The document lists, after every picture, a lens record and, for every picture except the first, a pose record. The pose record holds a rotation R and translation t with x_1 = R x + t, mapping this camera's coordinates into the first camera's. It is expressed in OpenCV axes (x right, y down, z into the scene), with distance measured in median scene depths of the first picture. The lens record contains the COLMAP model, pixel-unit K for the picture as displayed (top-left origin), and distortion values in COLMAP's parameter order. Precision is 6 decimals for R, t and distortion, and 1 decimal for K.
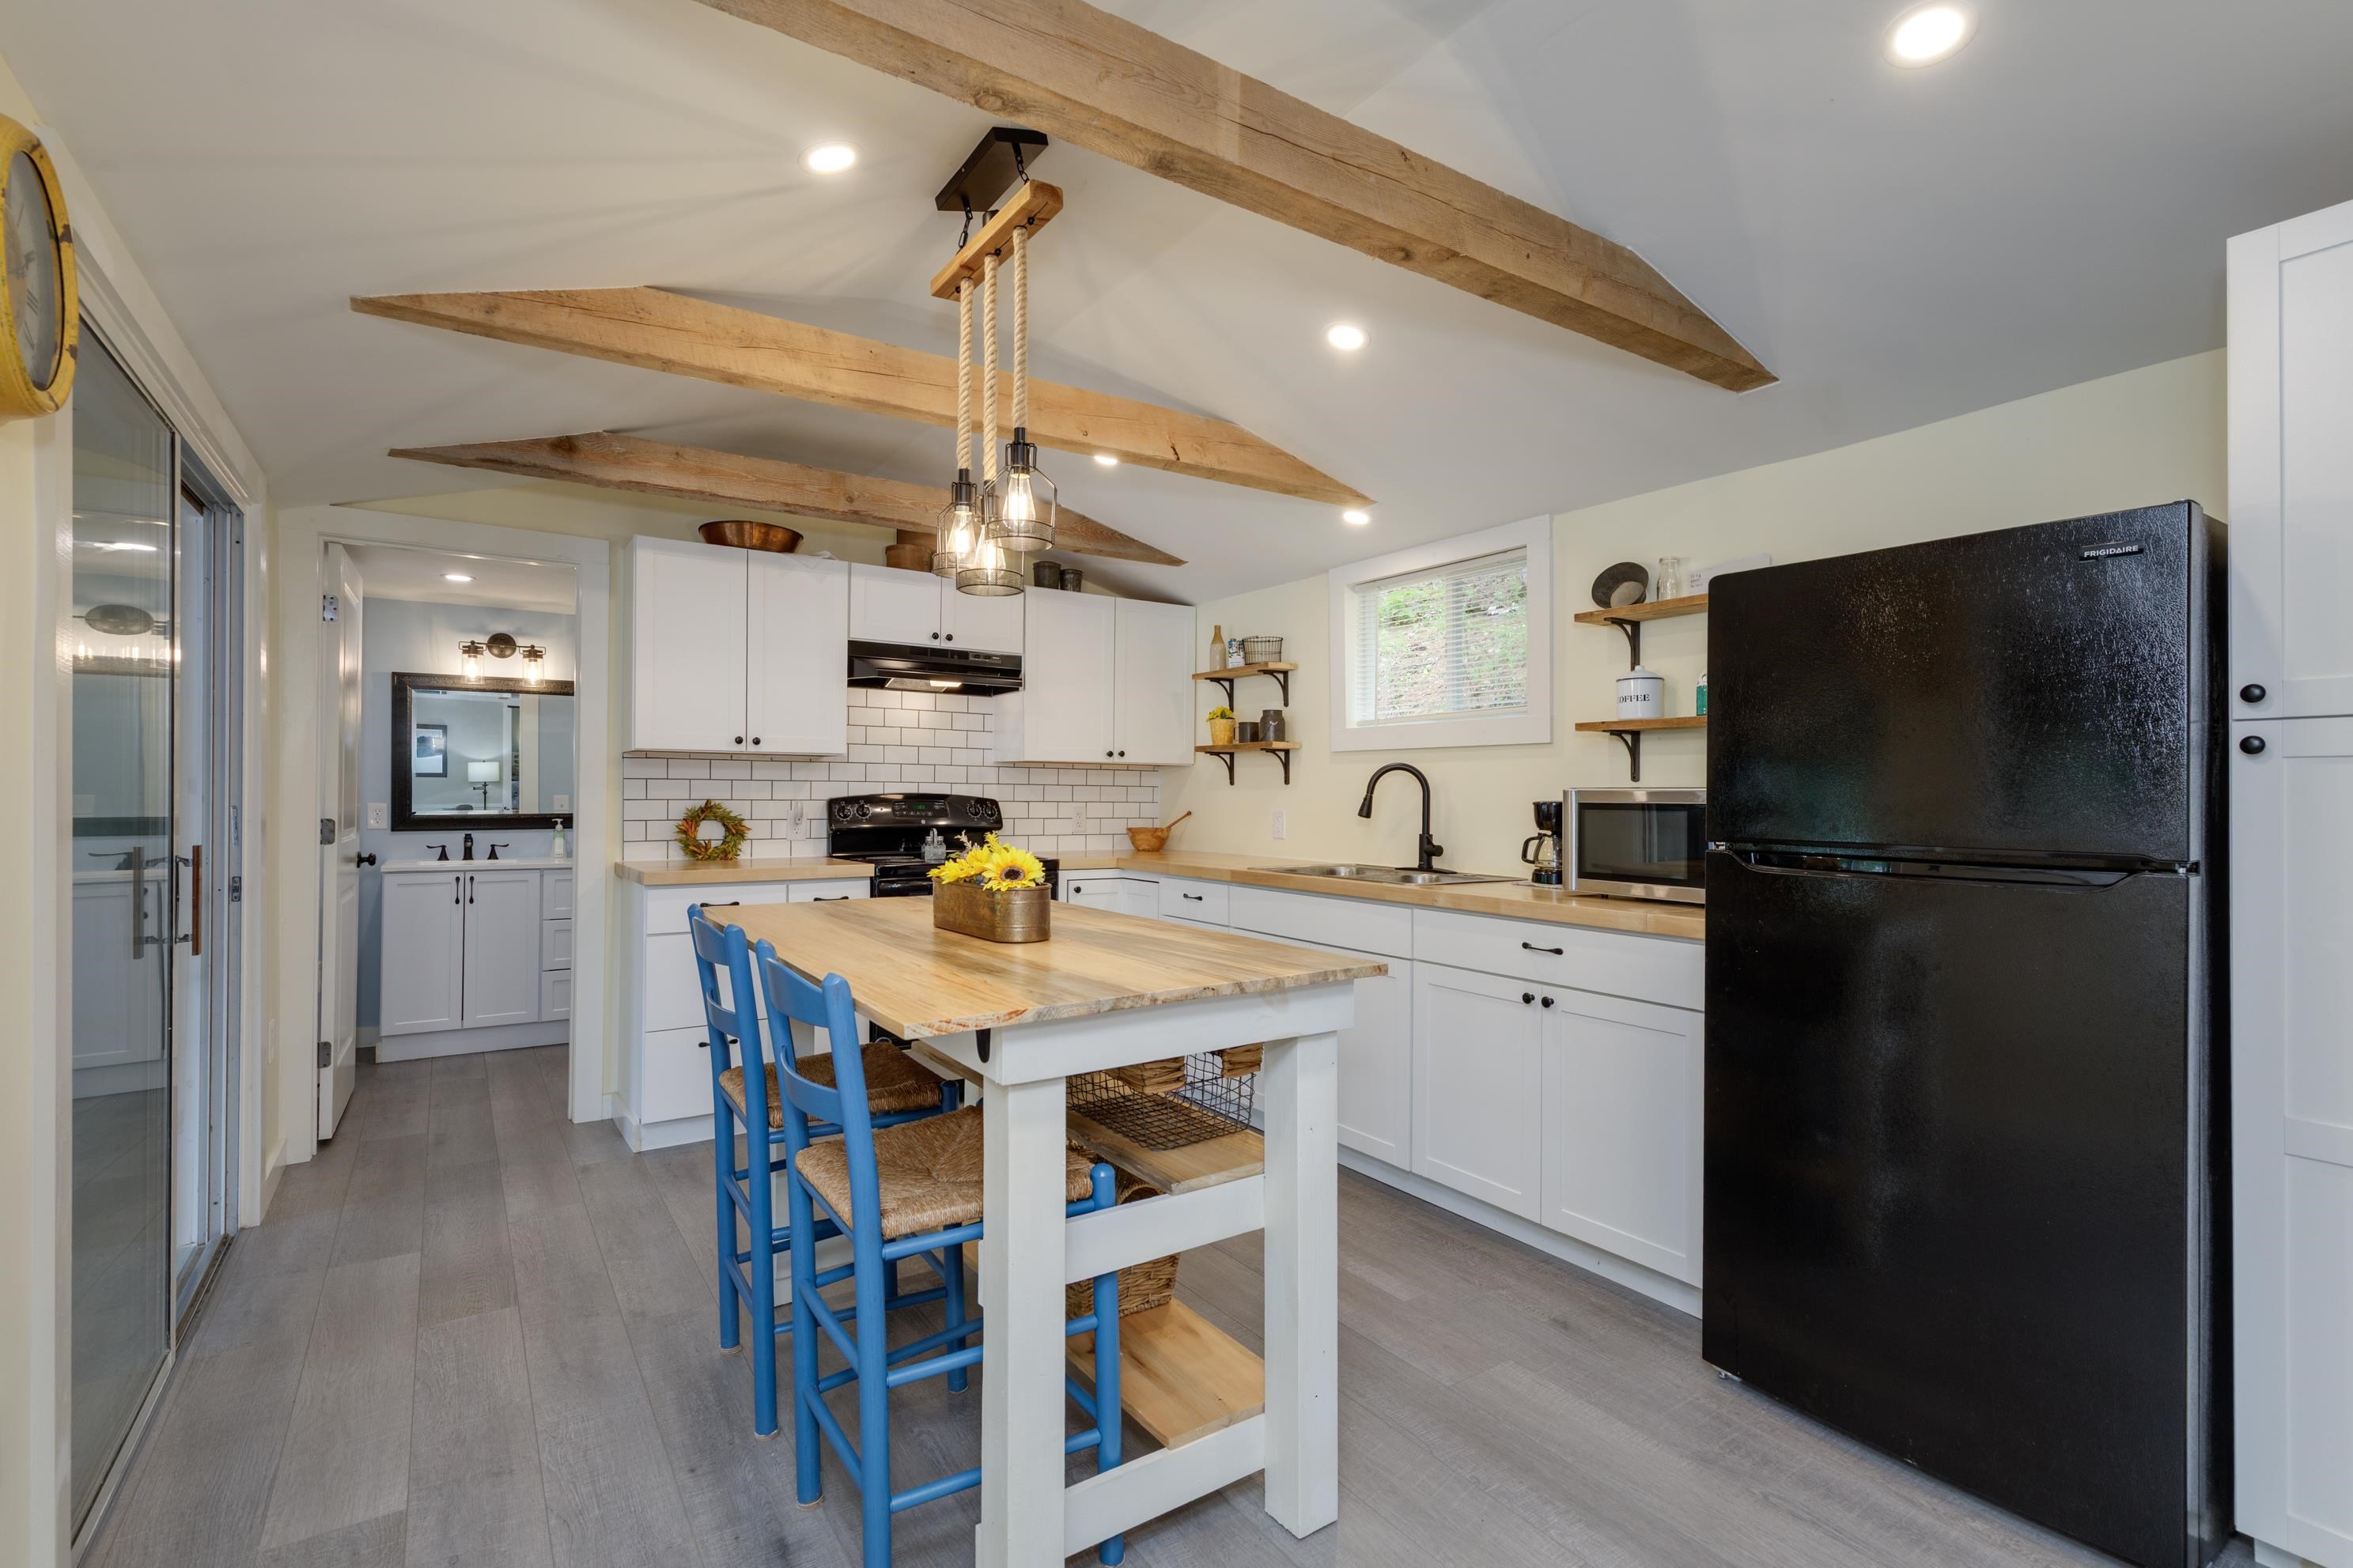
lens RADIAL K [[1091.5, 0, 1181.0], [0, 1091.5, 751.8], [0, 0, 1]] dist [0.007257, -0.000557]
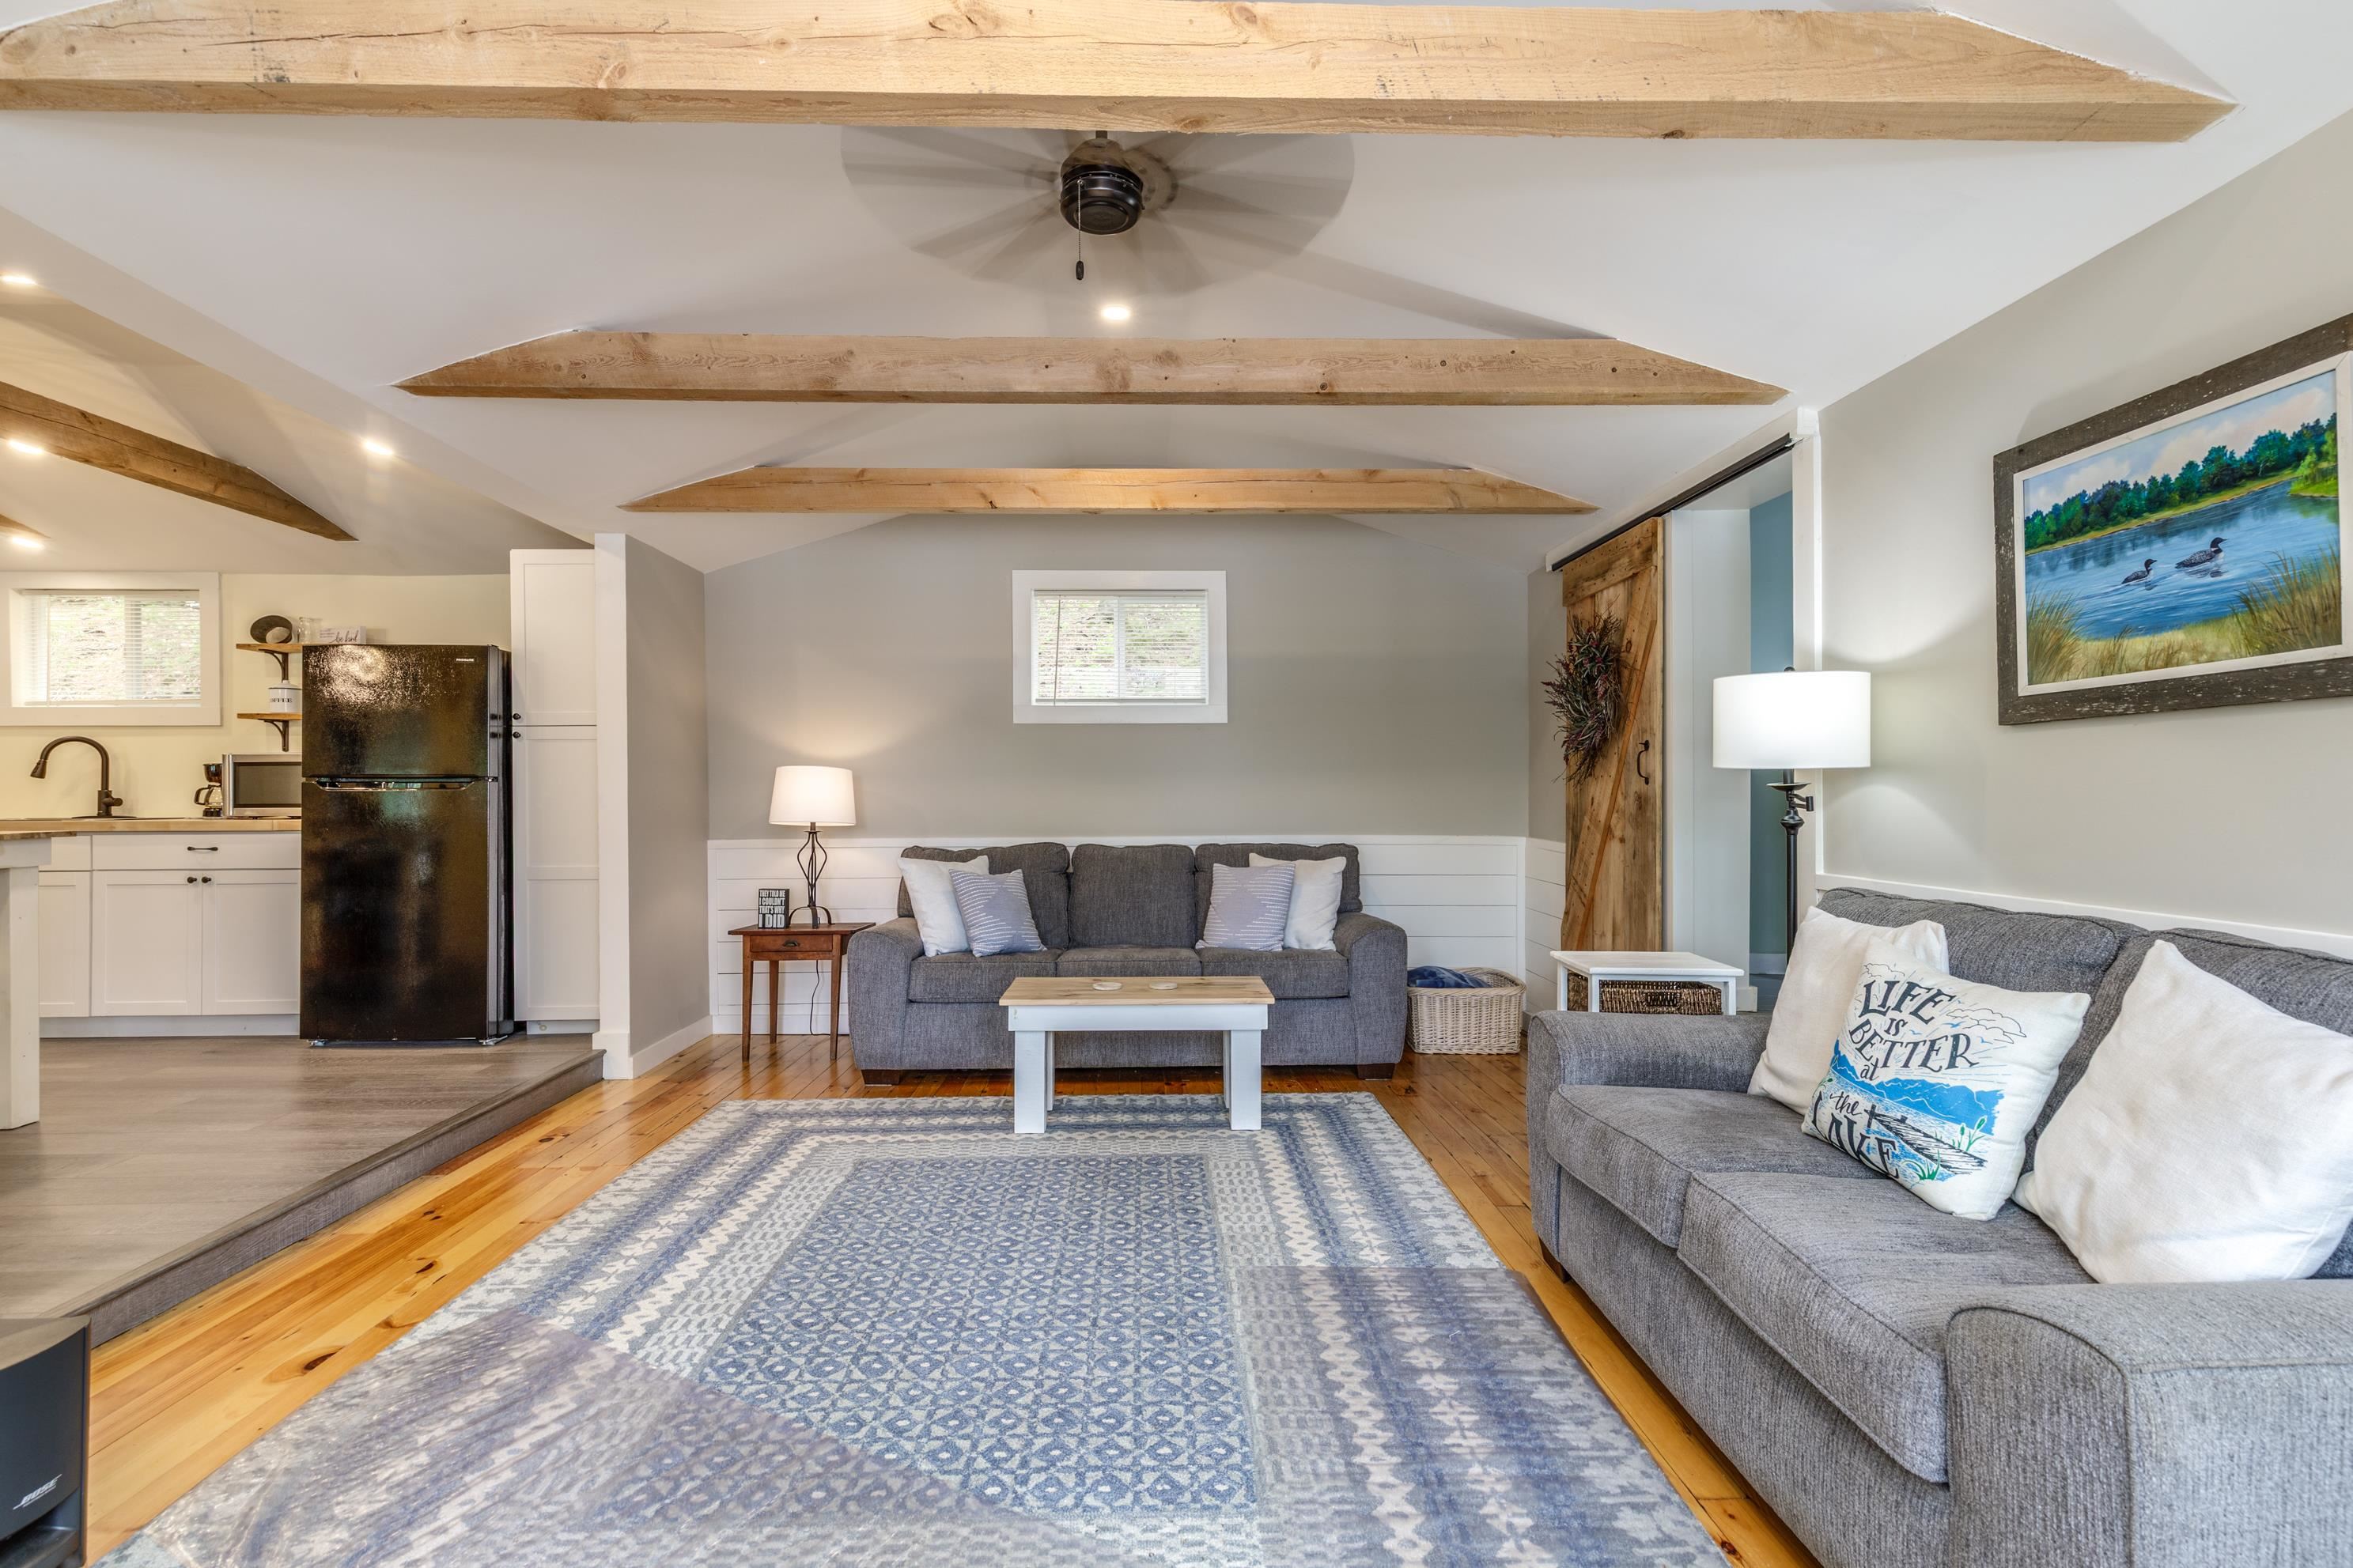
lens RADIAL K [[1011.2, 0, 1129.6], [0, 1011.2, 792.9], [0, 0, 1]] dist [0.002646, -0.000232]
pose [[0.531781, -0.010184, 0.846821, -0.166049], [-0.024195, 0.999337, 0.027212, 0.015086], [-0.846536, -0.034959, 0.531182, -0.750556]]
